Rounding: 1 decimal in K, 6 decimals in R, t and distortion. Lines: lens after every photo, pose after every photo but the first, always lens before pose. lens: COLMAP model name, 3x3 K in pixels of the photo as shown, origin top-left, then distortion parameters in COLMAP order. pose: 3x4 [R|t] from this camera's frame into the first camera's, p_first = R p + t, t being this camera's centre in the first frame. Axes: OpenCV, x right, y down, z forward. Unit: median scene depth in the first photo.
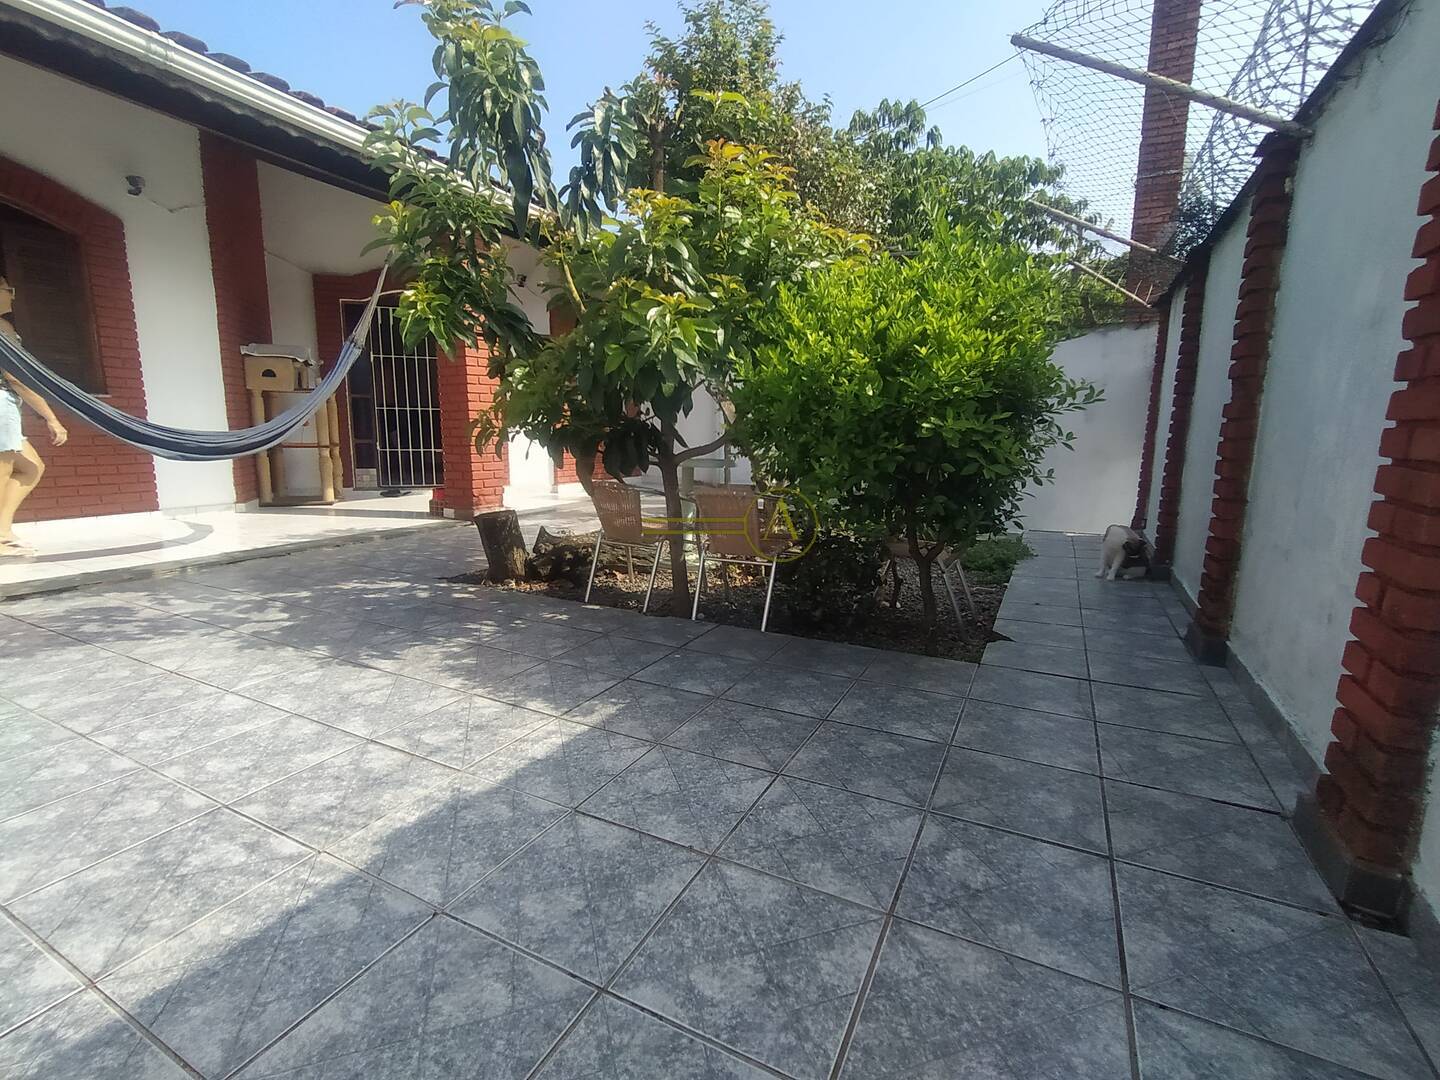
lens RADIAL K [[653.8, 0, 719.5], [0, 653.8, 532.7], [0, 0, 1]] dist [-0.009434, 0.007401]
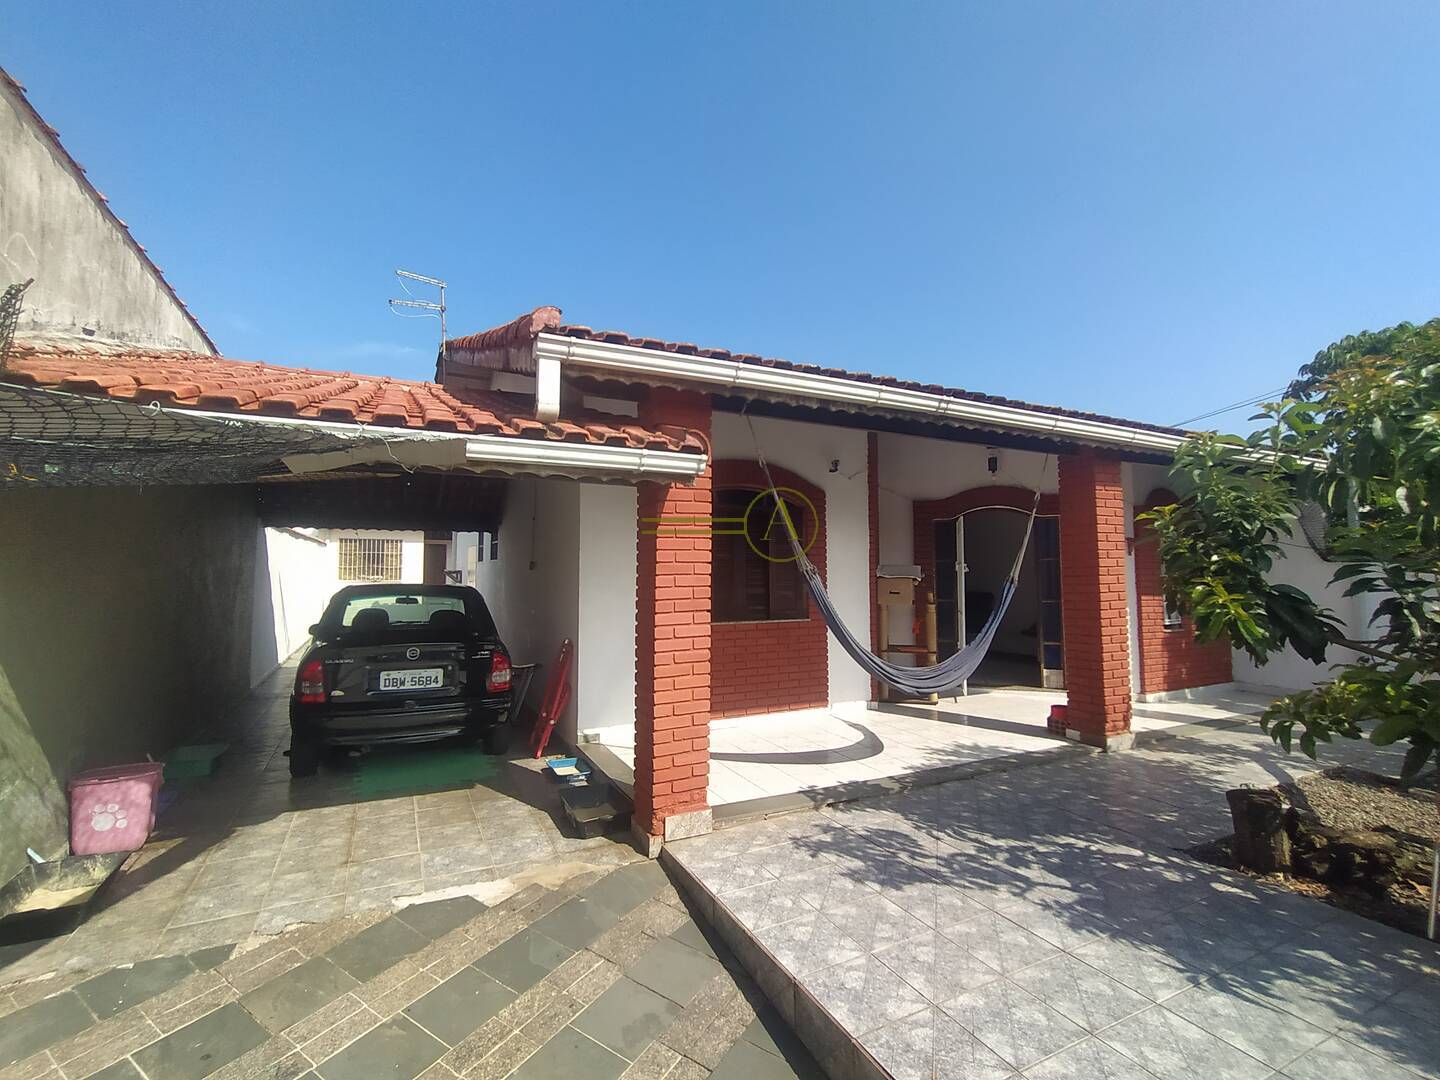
lens RADIAL K [[653.8, 0, 719.5], [0, 653.8, 532.7], [0, 0, 1]] dist [-0.009434, 0.007401]
pose [[0.805183, -0.047698, -0.591106, -0.493187], [-0.081411, 0.978432, -0.189849, -0.198978], [0.587412, 0.200985, 0.783933, -0.342491]]
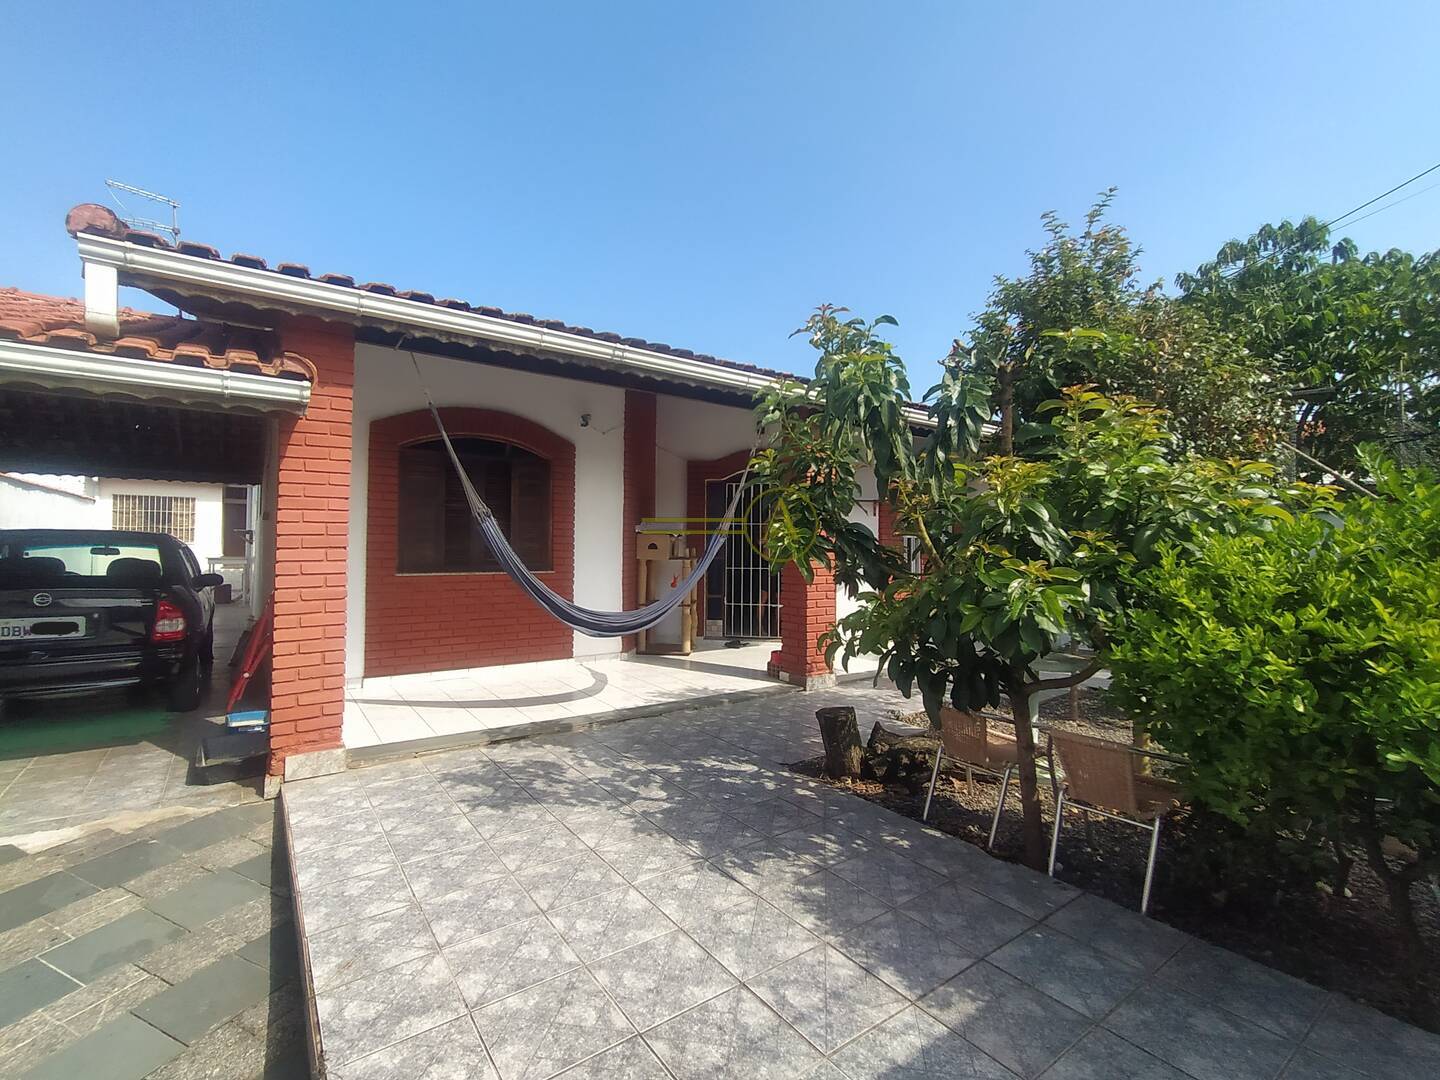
lens RADIAL K [[653.8, 0, 719.5], [0, 653.8, 532.7], [0, 0, 1]] dist [-0.009434, 0.007401]
pose [[0.892567, -0.013081, -0.450725, -0.038220], [-0.068151, 0.984183, -0.163521, -0.161054], [0.445735, 0.176671, 0.877558, -0.081394]]
